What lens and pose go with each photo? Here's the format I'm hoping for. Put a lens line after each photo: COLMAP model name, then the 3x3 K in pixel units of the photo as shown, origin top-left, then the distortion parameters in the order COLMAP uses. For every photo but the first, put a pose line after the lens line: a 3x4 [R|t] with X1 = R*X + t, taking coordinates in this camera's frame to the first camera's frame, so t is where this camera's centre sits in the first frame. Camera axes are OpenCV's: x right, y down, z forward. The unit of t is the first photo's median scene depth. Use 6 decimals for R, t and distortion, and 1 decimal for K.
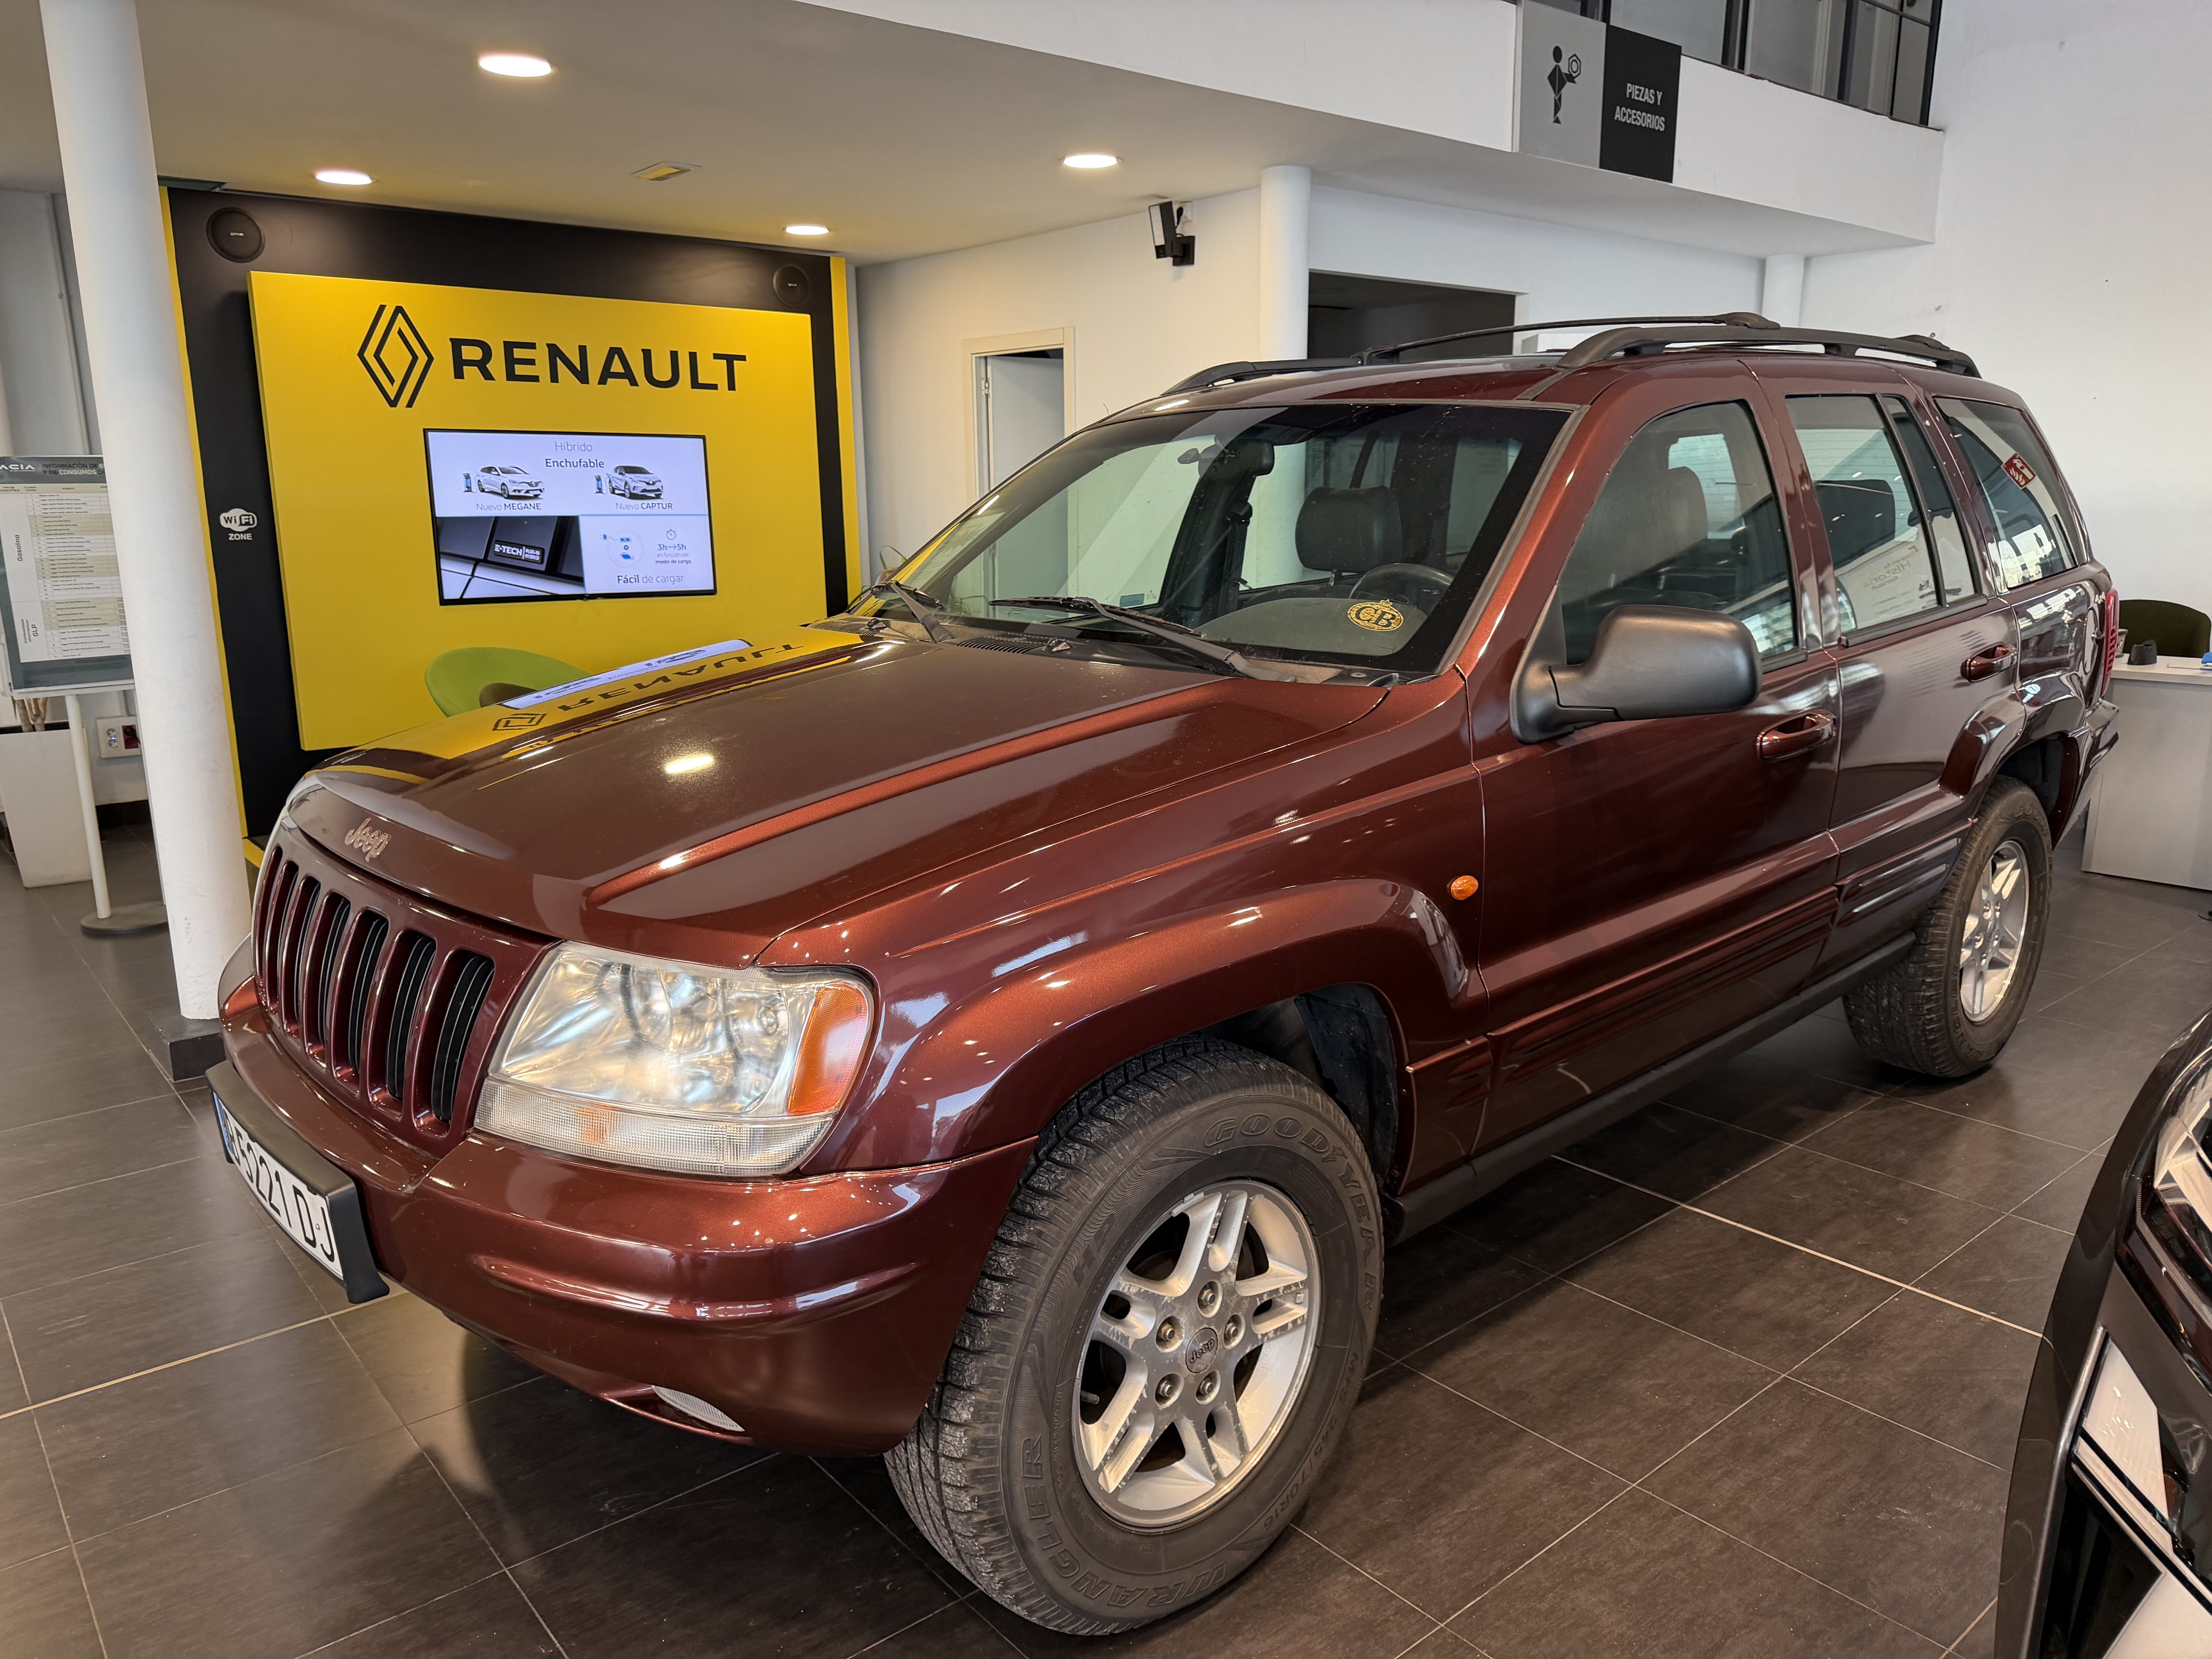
lens RADIAL K [[1567.8, 0, 1093.4], [0, 1567.8, 860.5], [0, 0, 1]] dist [-0.008826, 0.004649]
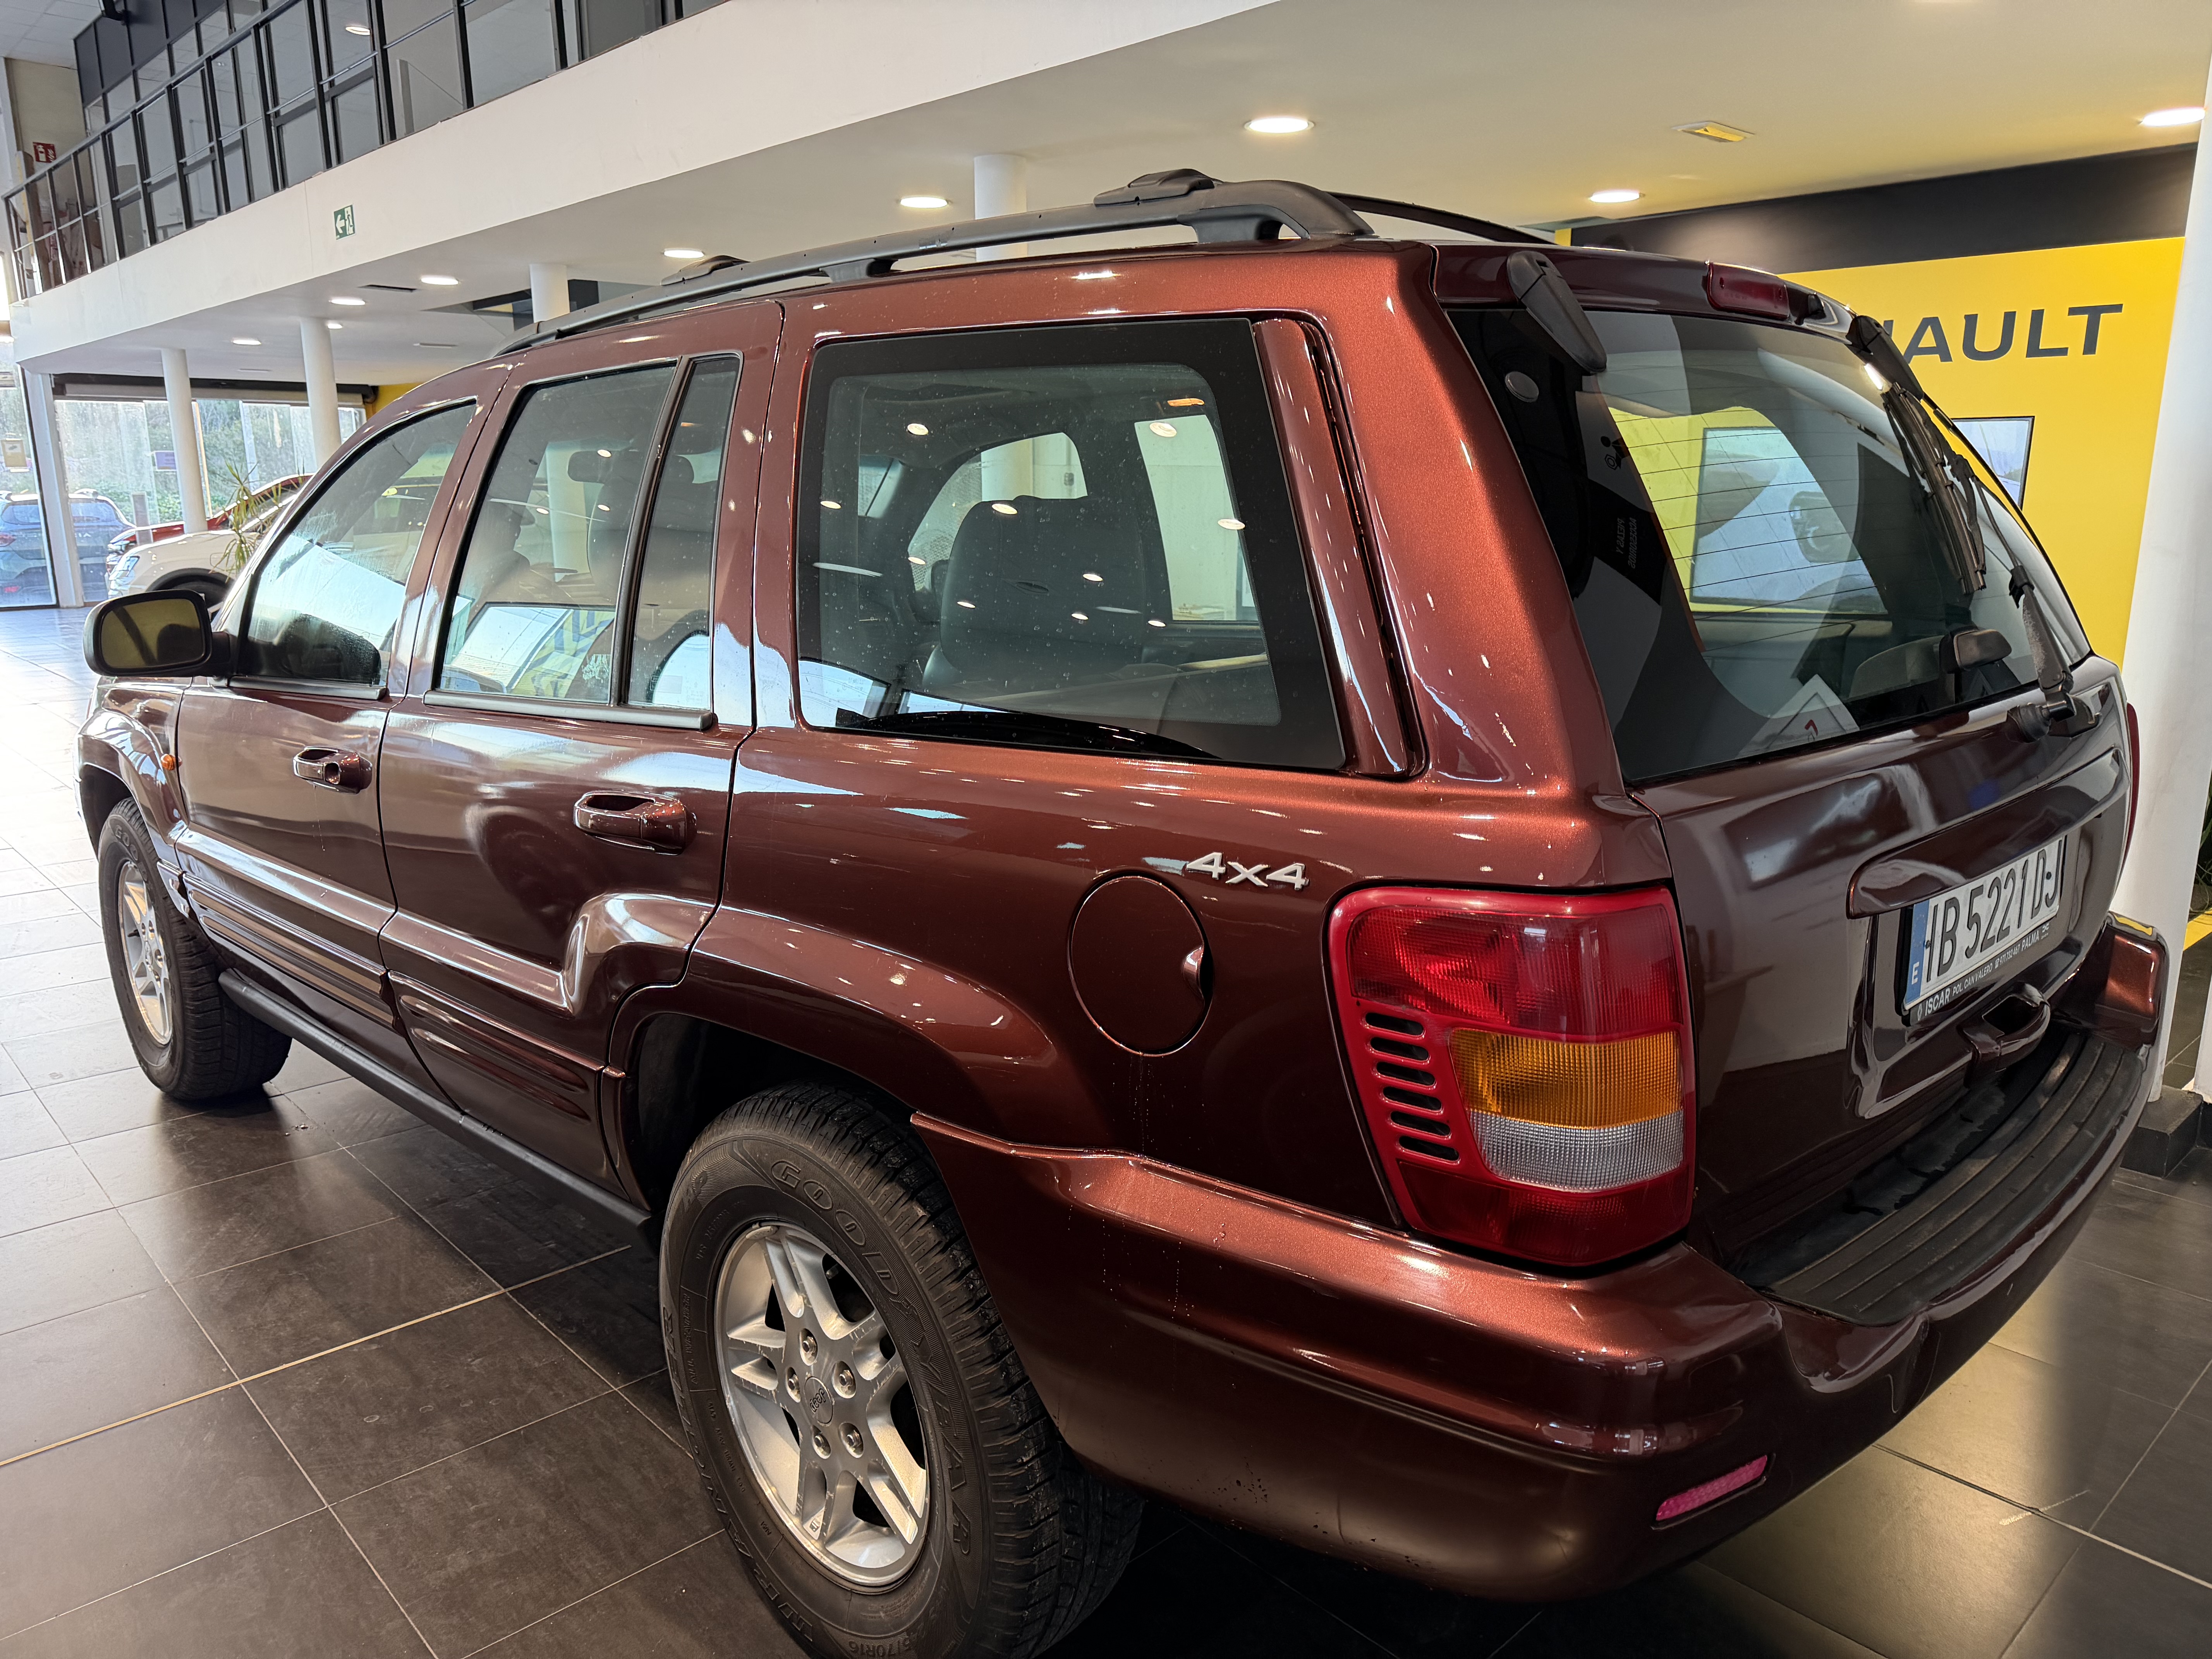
lens RADIAL K [[1567.8, 0, 1116.4], [0, 1567.8, 850.0], [0, 0, 1]] dist [-0.008826, 0.004649]
pose [[0.050237, 0.225379, -0.972975, 0.543023], [-0.224994, 0.951717, 0.208837, -0.128882], [0.973064, 0.208422, 0.098520, 0.536540]]
